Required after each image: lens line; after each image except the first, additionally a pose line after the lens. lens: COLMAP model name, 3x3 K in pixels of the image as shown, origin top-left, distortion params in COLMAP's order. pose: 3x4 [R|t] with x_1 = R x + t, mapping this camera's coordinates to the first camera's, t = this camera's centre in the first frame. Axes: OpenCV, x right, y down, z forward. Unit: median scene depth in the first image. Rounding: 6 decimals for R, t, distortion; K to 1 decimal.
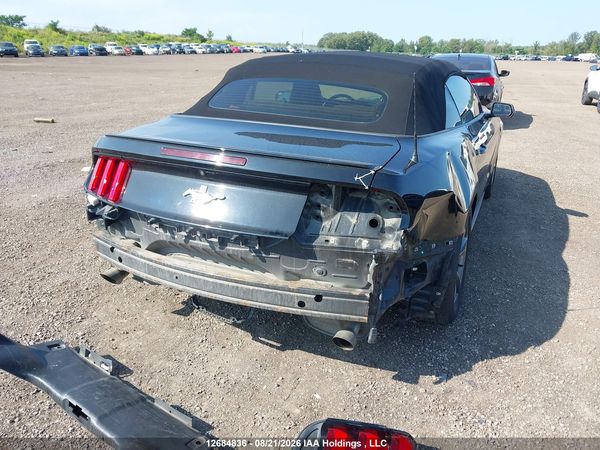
lens RADIAL K [[471.1, 0, 300.0], [0, 471.1, 225.0], [0, 0, 1]] dist [0.008826, -0.005565]
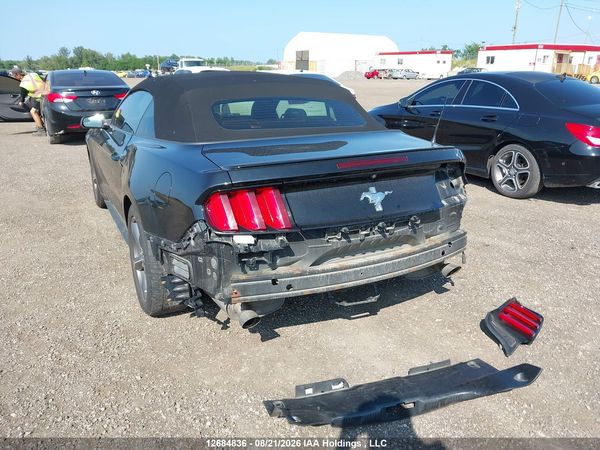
lens RADIAL K [[471.1, 0, 300.0], [0, 471.1, 225.0], [0, 0, 1]] dist [0.008826, -0.005565]
pose [[0.598506, -0.263072, 0.756692, -1.091728], [0.279474, 0.953769, 0.110538, -0.154546], [-0.750789, 0.145318, 0.644359, 0.352738]]
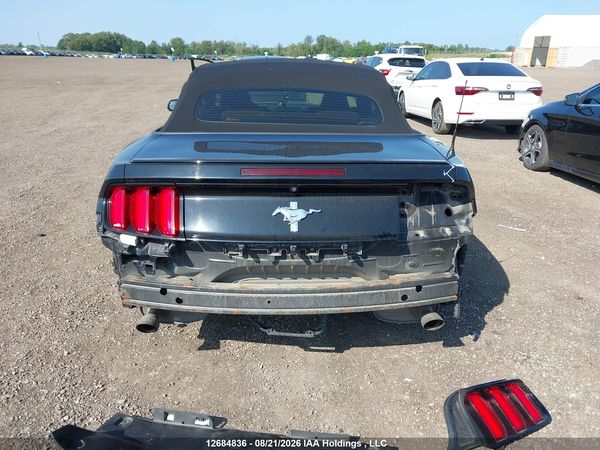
lens RADIAL K [[476.3, 0, 300.0], [0, 476.3, 225.0], [0, 0, 1]] dist [-0.002277, -0.006333]
pose [[0.886827, -0.163141, 0.432346, -0.555346], [0.164013, 0.985817, 0.035562, -0.061365], [-0.432016, 0.039373, 0.901006, 0.105009]]
